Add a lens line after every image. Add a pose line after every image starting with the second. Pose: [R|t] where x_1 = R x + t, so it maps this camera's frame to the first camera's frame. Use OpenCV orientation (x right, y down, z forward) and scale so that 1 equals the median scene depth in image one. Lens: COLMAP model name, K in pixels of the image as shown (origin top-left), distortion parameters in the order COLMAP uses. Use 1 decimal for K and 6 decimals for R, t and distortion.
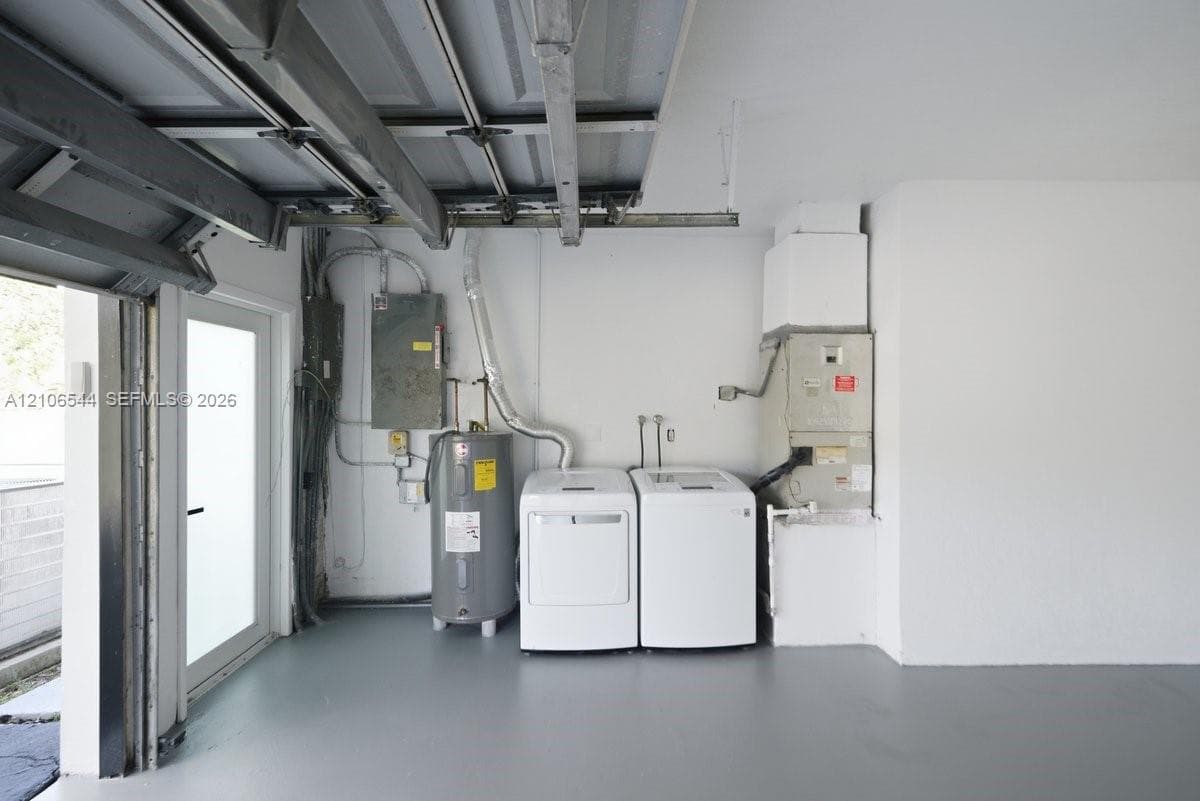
lens RADIAL K [[547.8, 0, 592.5], [0, 547.8, 404.0], [0, 0, 1]] dist [0.005981, 0.000194]
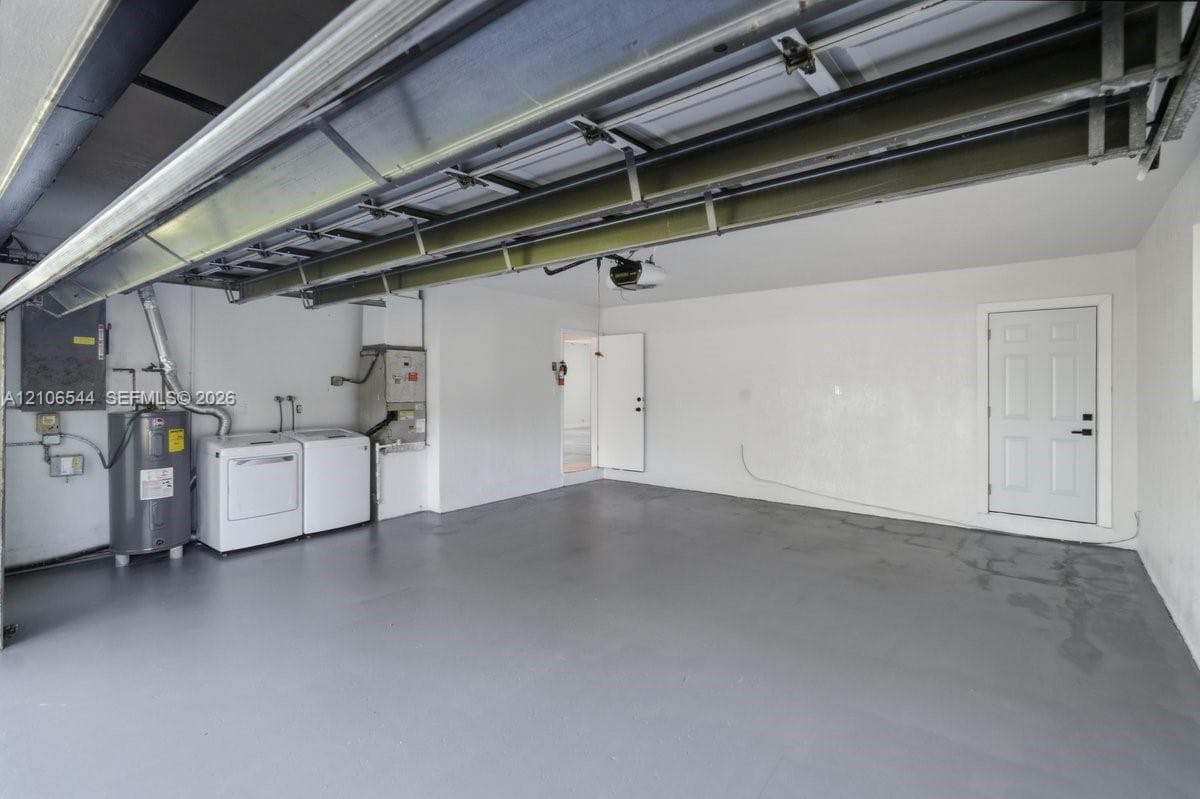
lens RADIAL K [[583.1, 0, 597.8], [0, 583.1, 387.8], [0, 0, 1]] dist [0.007905, -0.000232]
pose [[0.646136, -0.005326, 0.763204, -0.654024], [0.002420, 0.999985, 0.004930, -0.007461], [-0.763219, -0.001339, 0.646139, -0.781593]]
